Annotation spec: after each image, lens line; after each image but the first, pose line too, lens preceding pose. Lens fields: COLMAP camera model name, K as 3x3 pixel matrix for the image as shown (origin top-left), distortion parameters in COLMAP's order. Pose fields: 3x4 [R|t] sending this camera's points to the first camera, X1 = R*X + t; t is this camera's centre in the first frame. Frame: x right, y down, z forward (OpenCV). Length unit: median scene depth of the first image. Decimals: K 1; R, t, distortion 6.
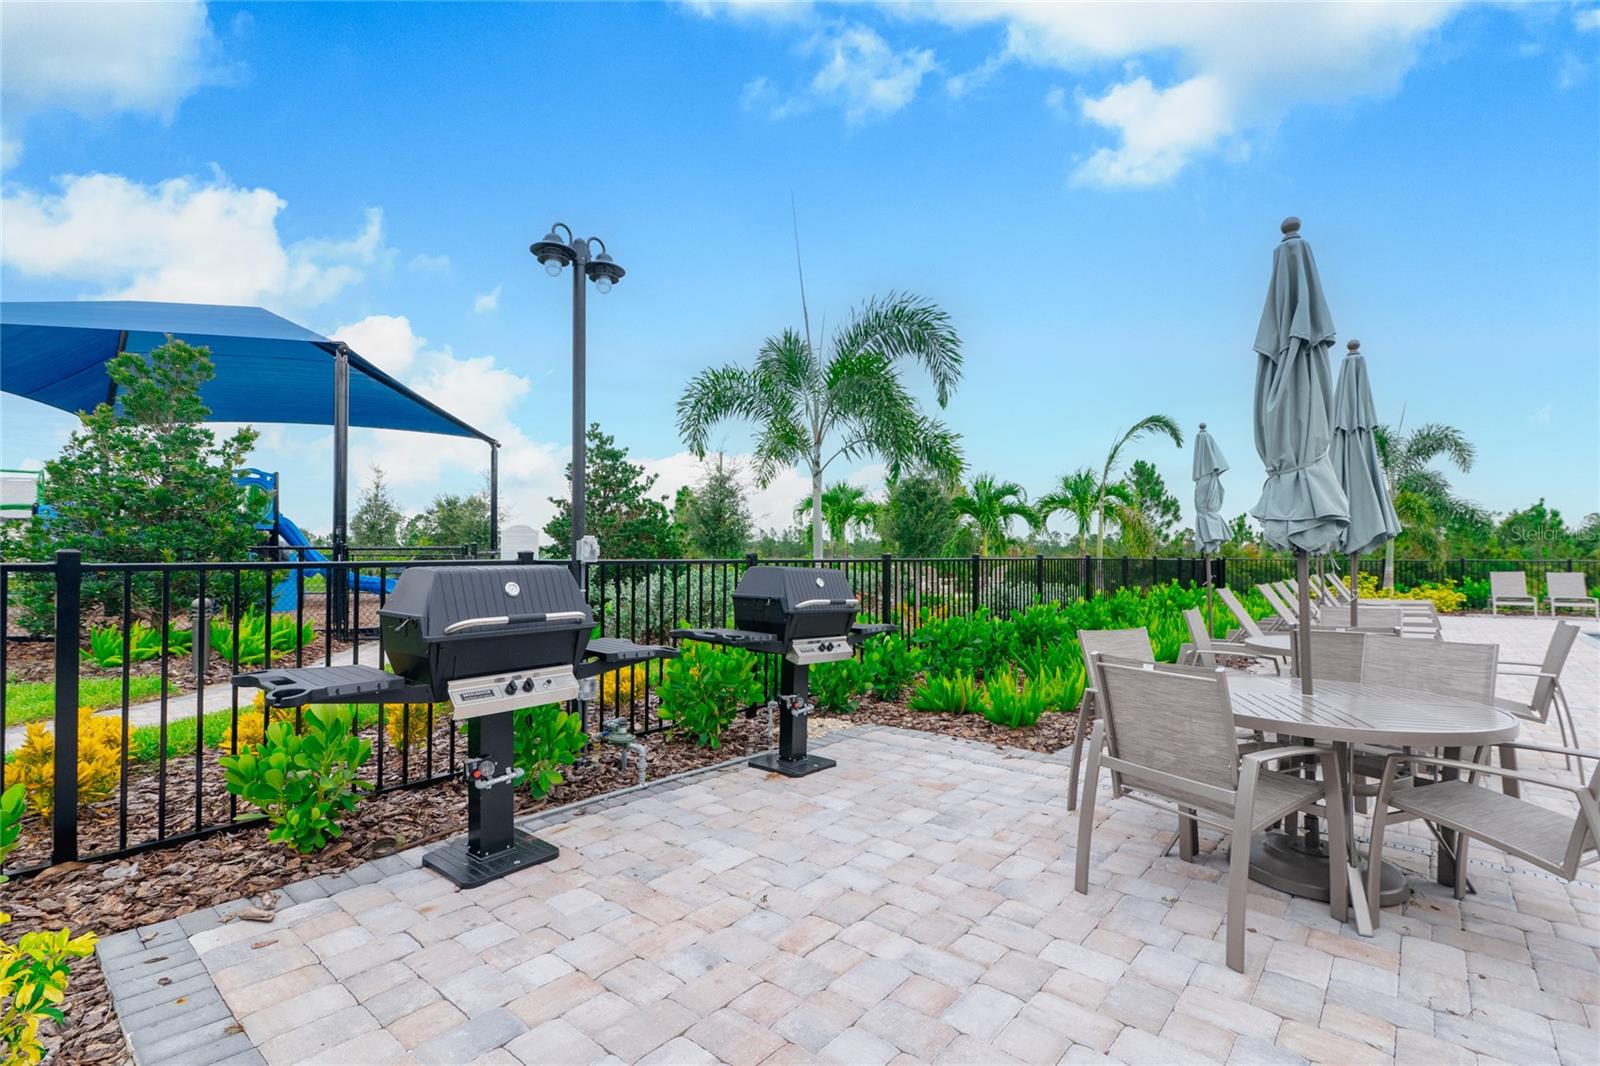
lens RADIAL K [[728.7, 0, 800.4], [0, 728.7, 531.4], [0, 0, 1]] dist [-0.000660, -0.000064]
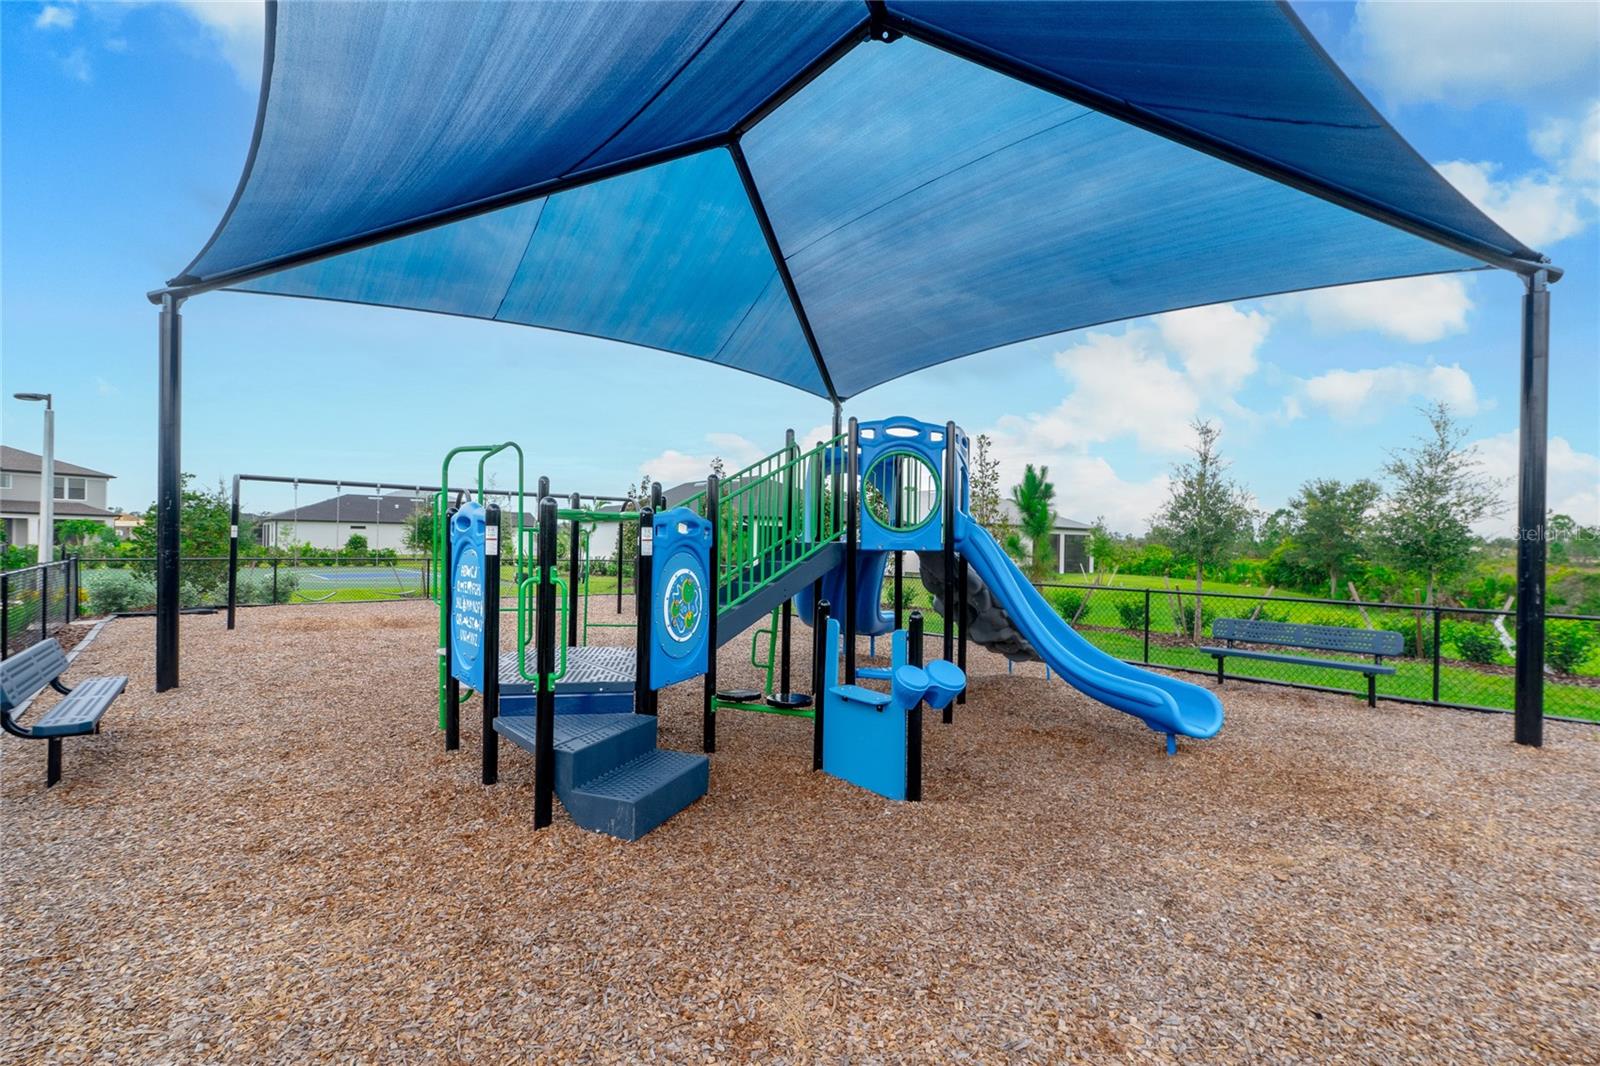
lens RADIAL K [[728.7, 0, 800.2], [0, 728.7, 531.7], [0, 0, 1]] dist [-0.000660, -0.000064]
pose [[0.484552, 0.000934, -0.874762, -0.106551], [0.004283, 0.999985, 0.003440, -0.004402], [0.874752, -0.005413, 0.484541, 0.205020]]
